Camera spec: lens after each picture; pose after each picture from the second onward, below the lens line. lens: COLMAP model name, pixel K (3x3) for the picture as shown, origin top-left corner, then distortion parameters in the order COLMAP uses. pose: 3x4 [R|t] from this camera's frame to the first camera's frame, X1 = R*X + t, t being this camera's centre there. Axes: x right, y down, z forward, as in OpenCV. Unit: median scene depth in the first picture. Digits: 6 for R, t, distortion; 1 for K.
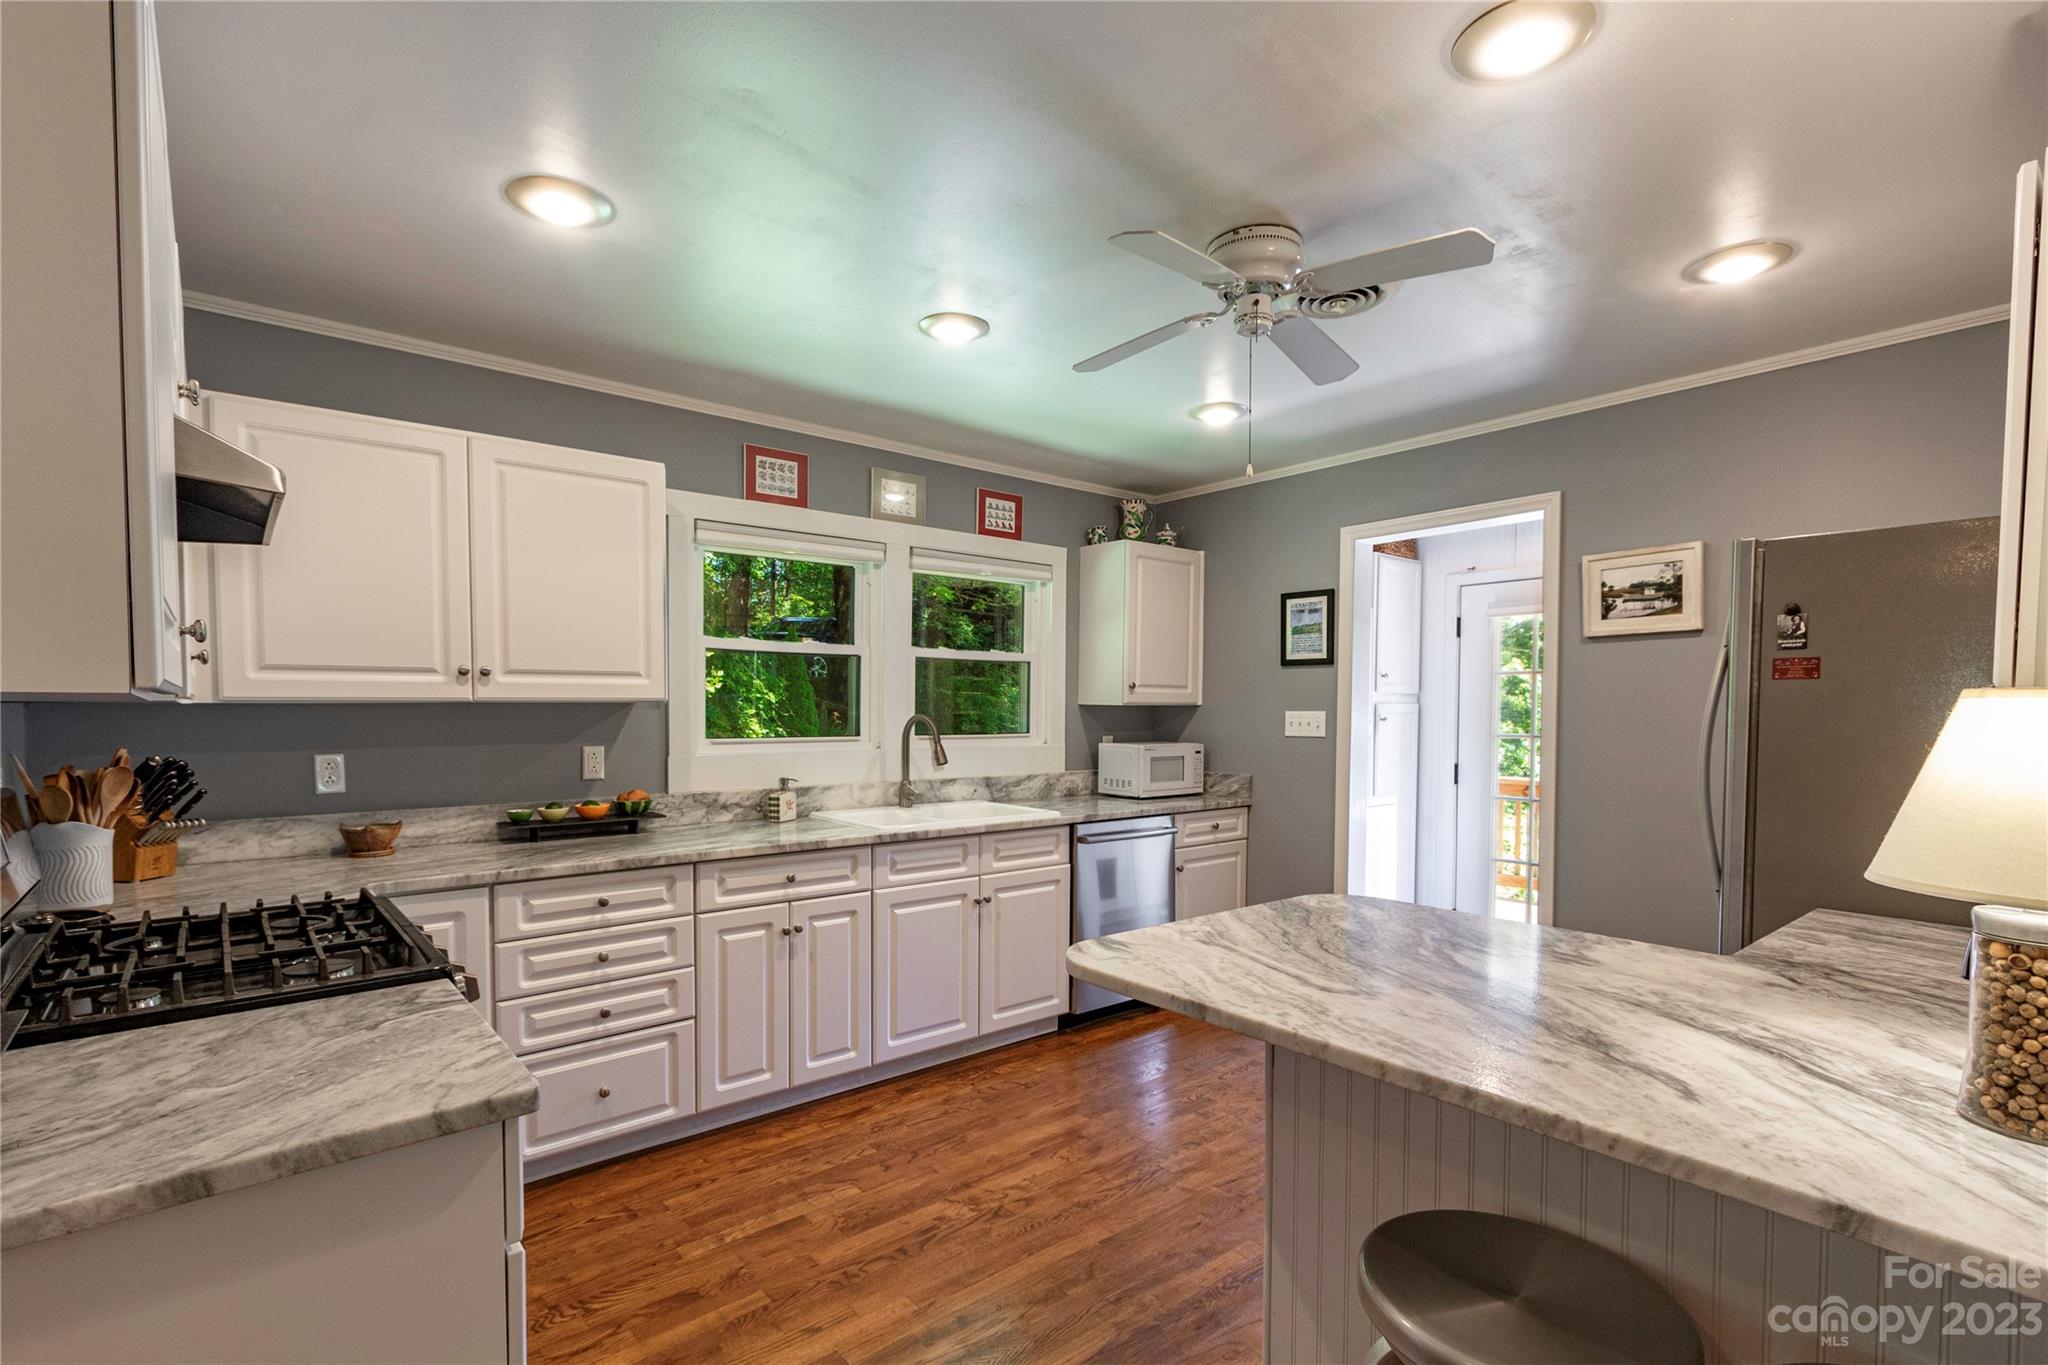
lens RADIAL K [[950.0, 0, 1027.7], [0, 950.0, 731.9], [0, 0, 1]] dist [0.009830, -0.002444]
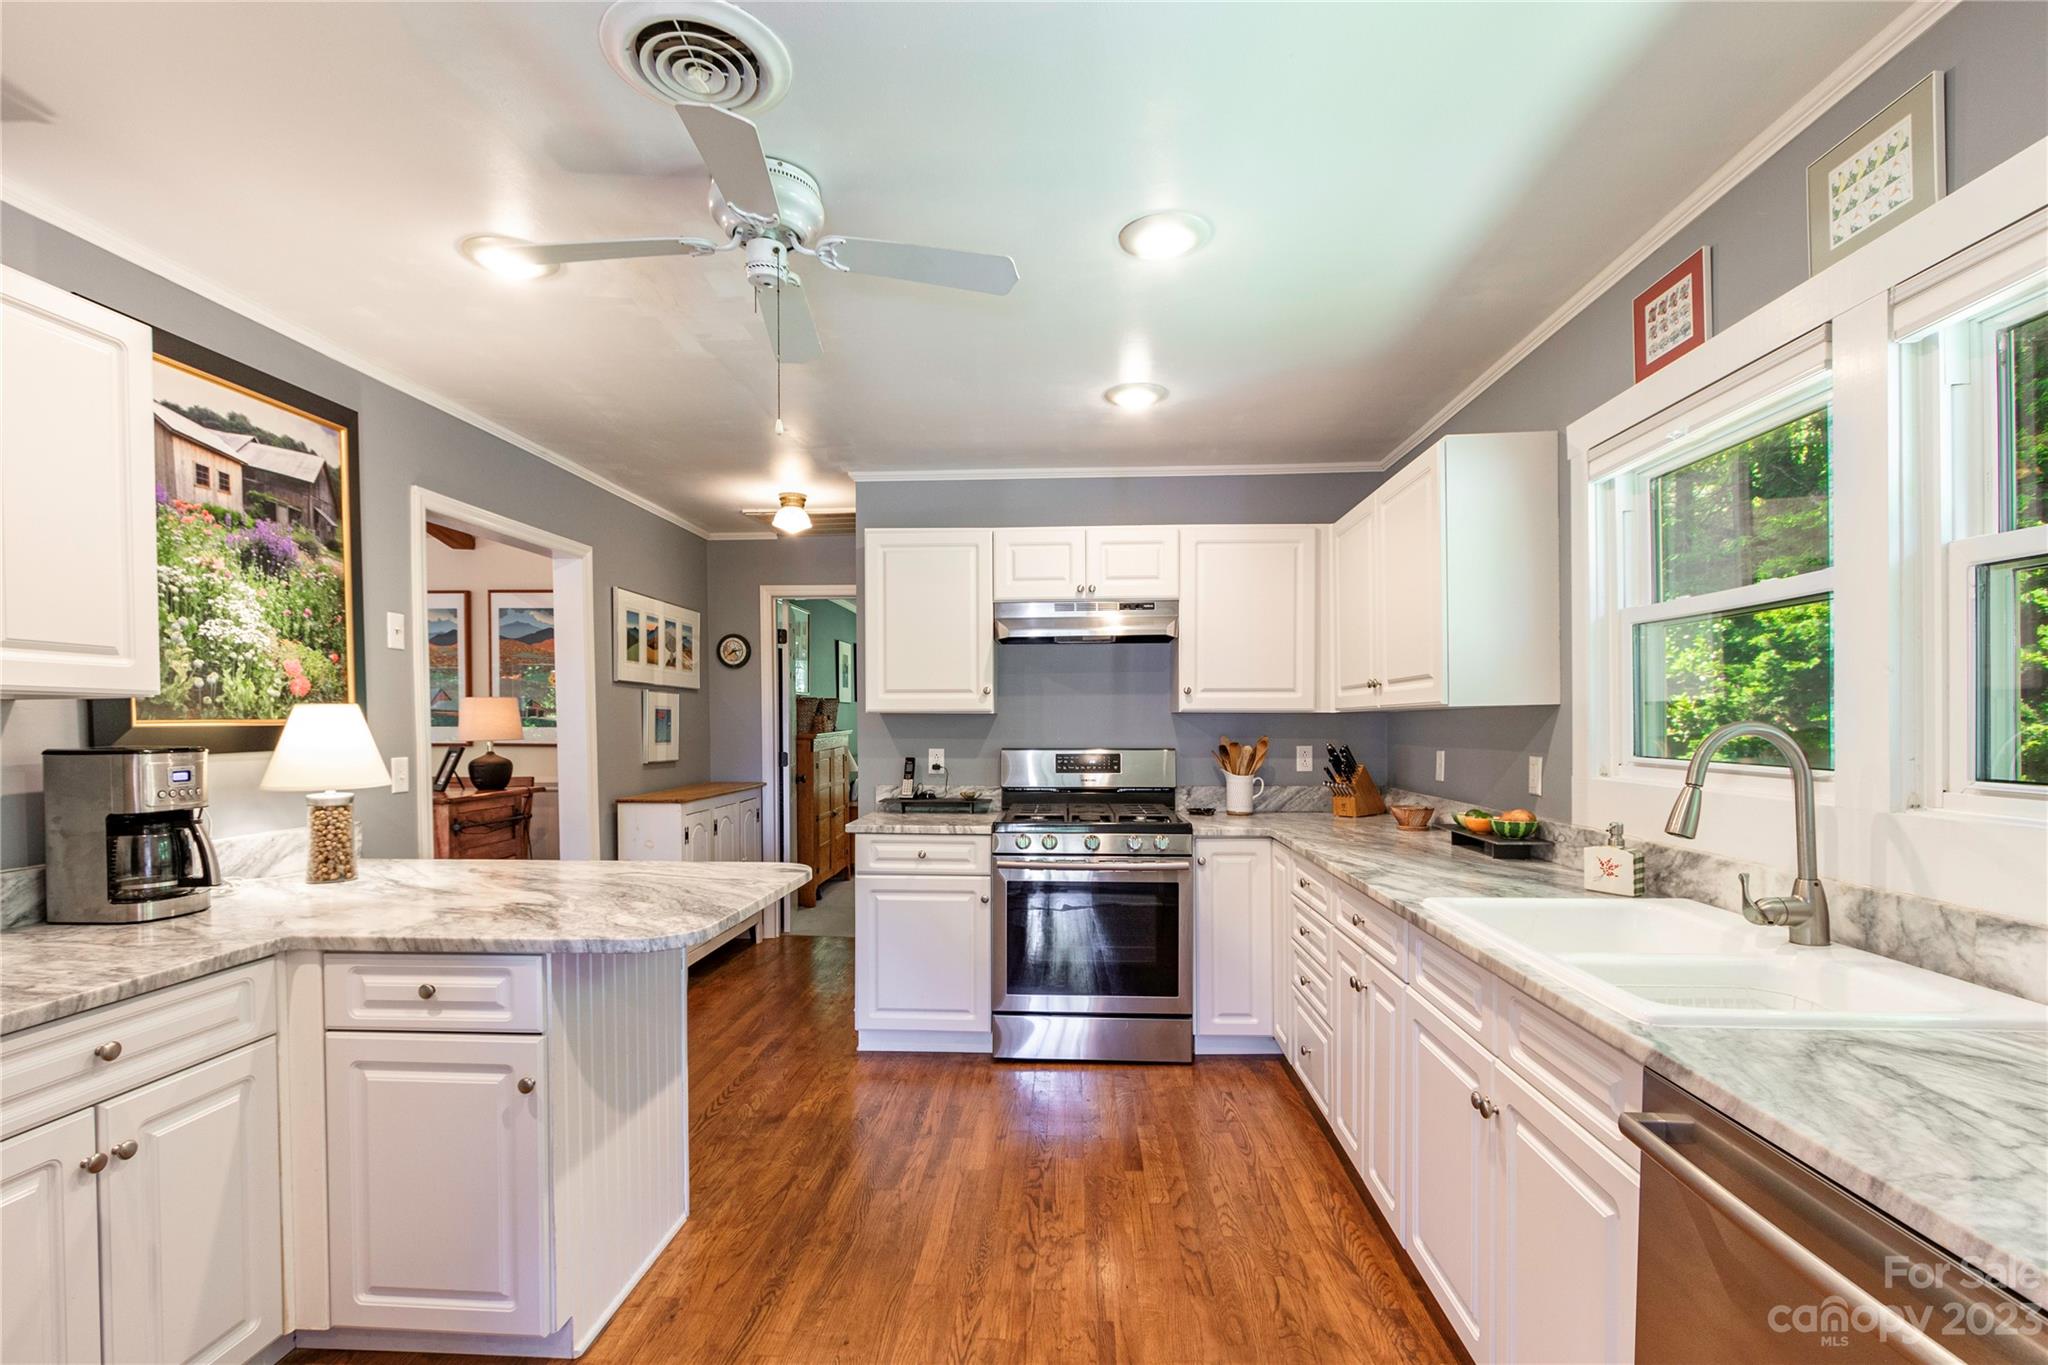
lens RADIAL K [[950.0, 0, 1020.6], [0, 950.0, 744.5], [0, 0, 1]] dist [0.009830, -0.002444]
pose [[-0.692508, 0.015965, -0.721234, 0.512408], [-0.018389, 0.999040, 0.039770, -0.022883], [0.721176, 0.040804, -0.691549, 1.290011]]
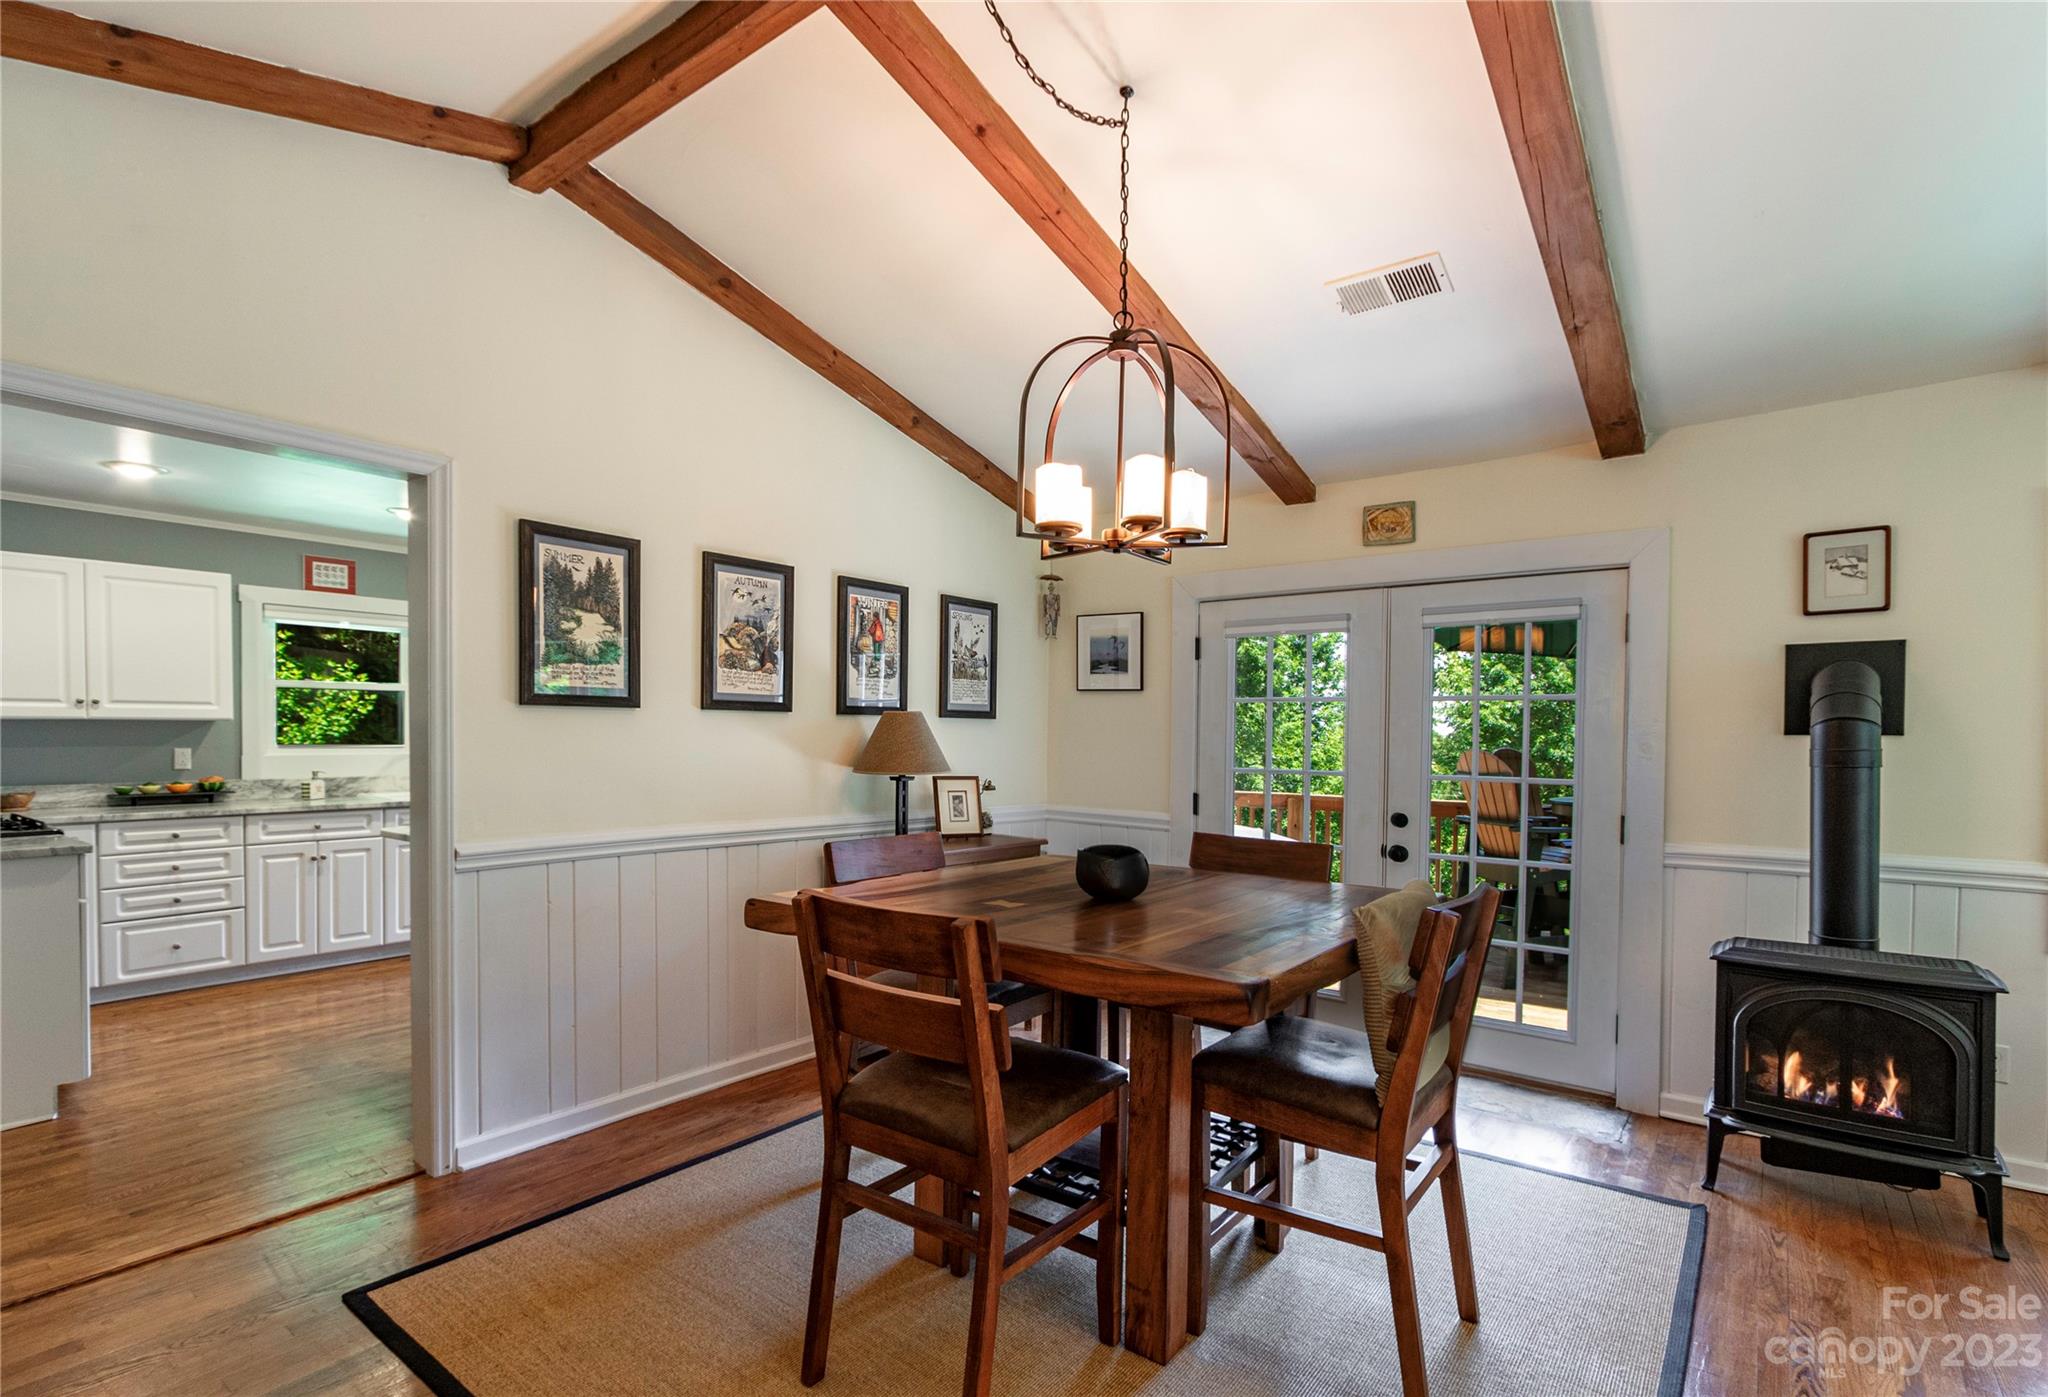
lens RADIAL K [[963.9, 0, 1043.3], [0, 963.9, 749.9], [0, 0, 1]] dist [0.002523, -0.000163]
pose [[0.973611, 0.000893, 0.228211, 0.577111], [0.000819, 0.999972, -0.007408, 0.031596], [-0.228211, 0.007400, 0.973584, -0.897123]]
